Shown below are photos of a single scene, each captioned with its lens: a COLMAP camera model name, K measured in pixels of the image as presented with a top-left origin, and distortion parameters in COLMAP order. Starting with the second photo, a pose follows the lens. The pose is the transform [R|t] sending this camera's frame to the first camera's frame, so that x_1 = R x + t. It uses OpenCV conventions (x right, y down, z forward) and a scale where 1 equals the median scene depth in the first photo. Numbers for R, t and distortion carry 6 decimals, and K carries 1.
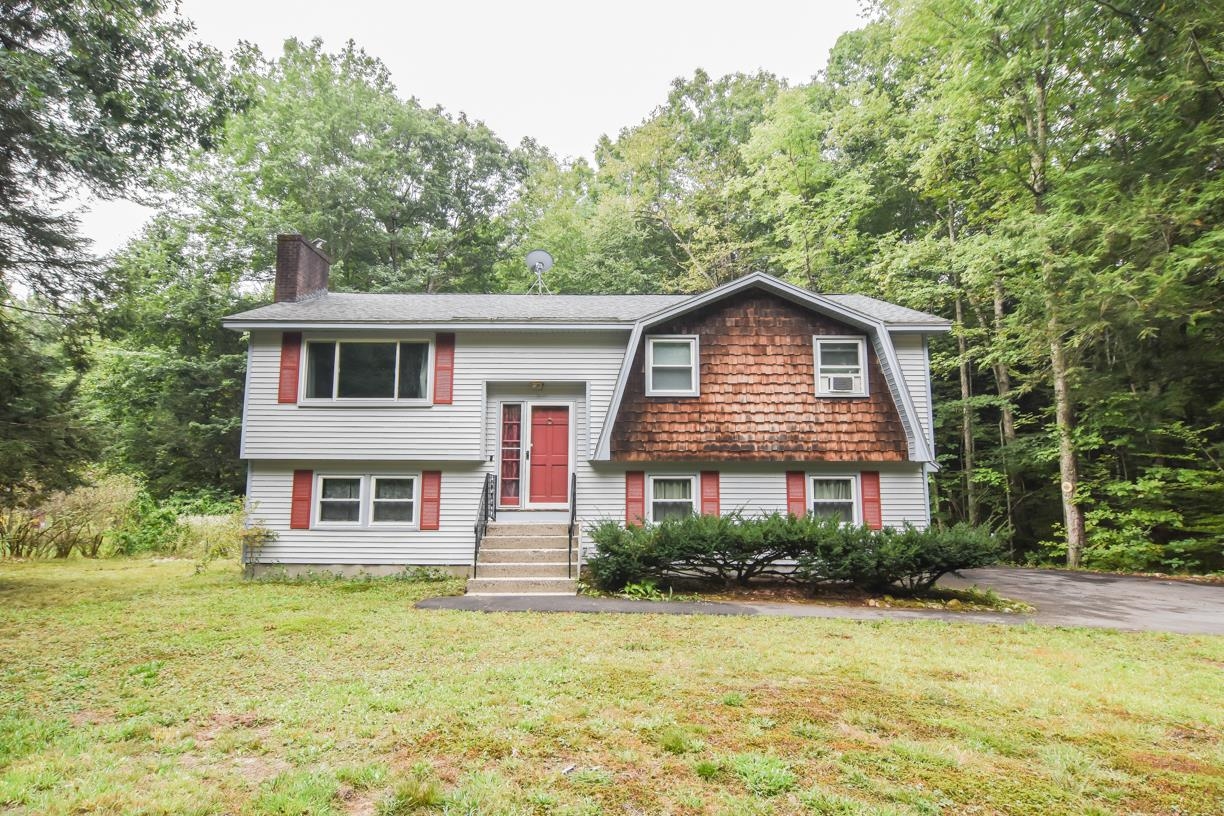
lens RADIAL K [[651.4, 0, 611.7], [0, 651.4, 404.9], [0, 0, 1]] dist [-0.011890, -0.006326]
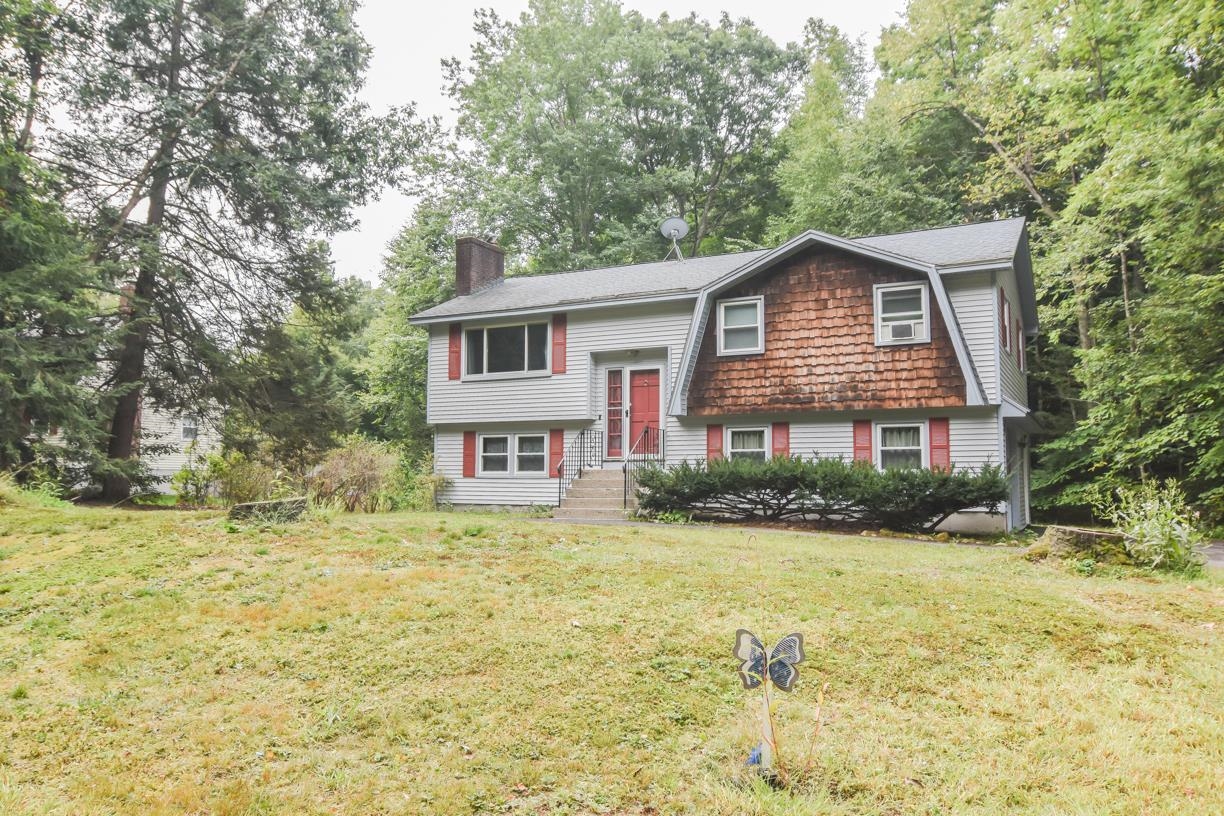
lens RADIAL K [[923.6, 0, 612.0], [0, 923.6, 408.0], [0, 0, 1]] dist [-0.002361, -0.001035]
pose [[0.883787, -0.037690, -0.466369, 0.617689], [0.060272, 0.997617, 0.033594, 0.010748], [0.463991, -0.057799, 0.883952, -0.466488]]
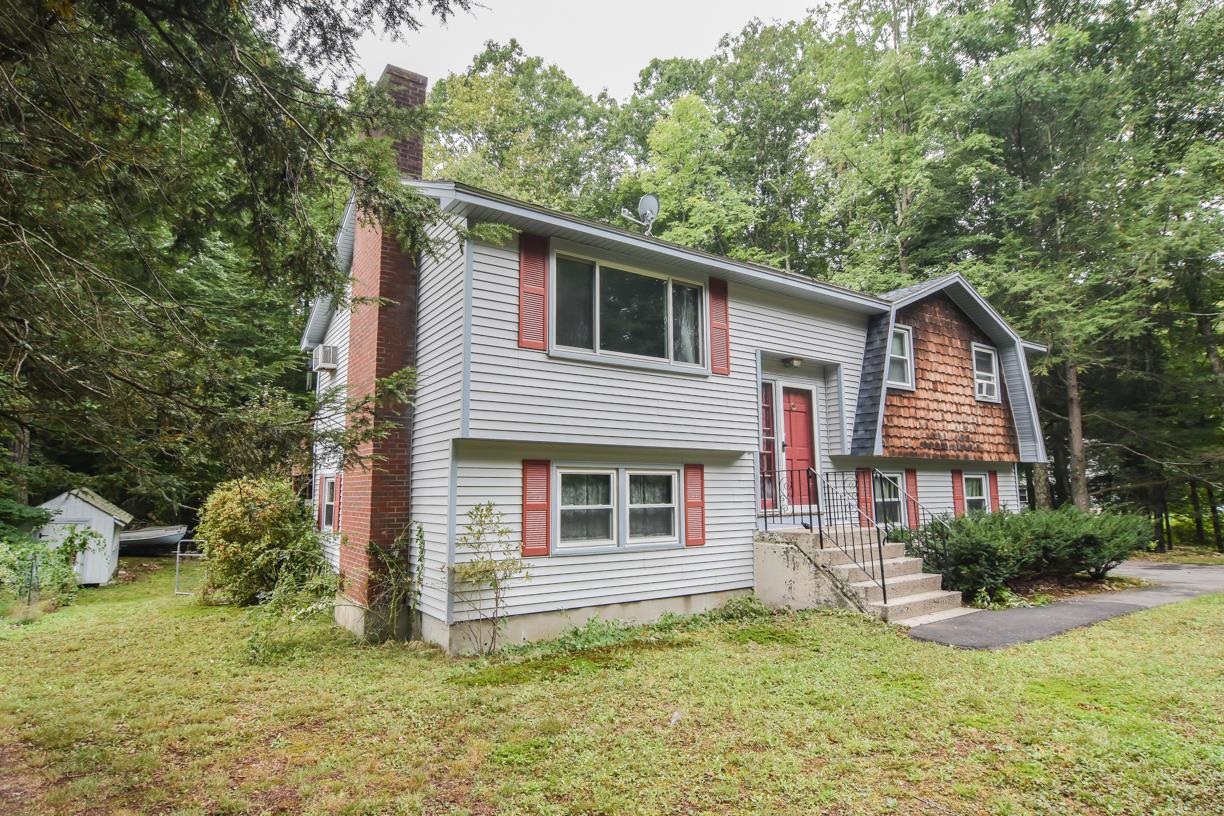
lens RADIAL K [[651.4, 0, 611.7], [0, 651.4, 404.9], [0, 0, 1]] dist [-0.011890, -0.006326]
pose [[0.829476, 0.066331, 0.554589, -0.764543], [-0.066074, 0.997604, -0.020494, 0.056450], [-0.554620, -0.019644, 0.831872, 0.449171]]
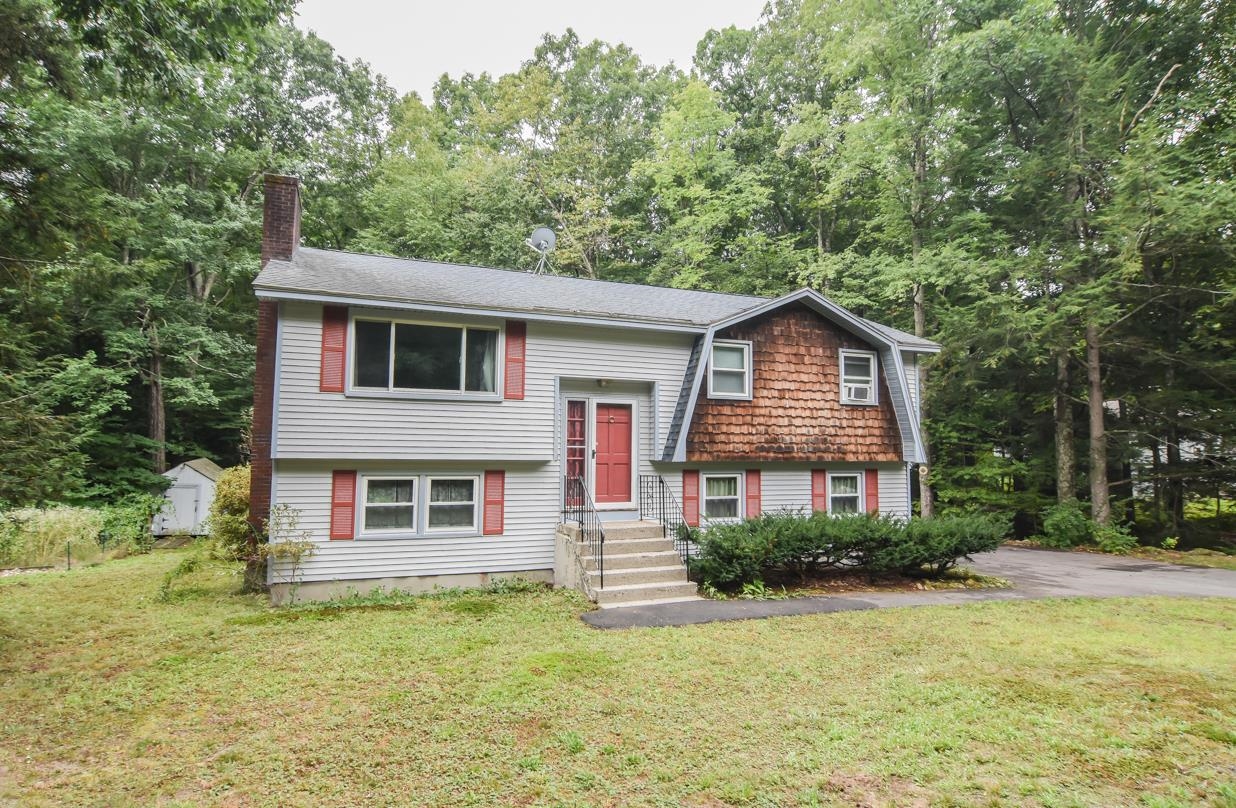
lens RADIAL K [[665.4, 0, 613.8], [0, 665.4, 393.3], [0, 0, 1]] dist [-0.003602, -0.011576]
pose [[0.932527, 0.037540, 0.359143, -0.464086], [-0.055163, 0.997718, 0.038945, -0.053893], [-0.356861, -0.056129, 0.932470, 0.069525]]
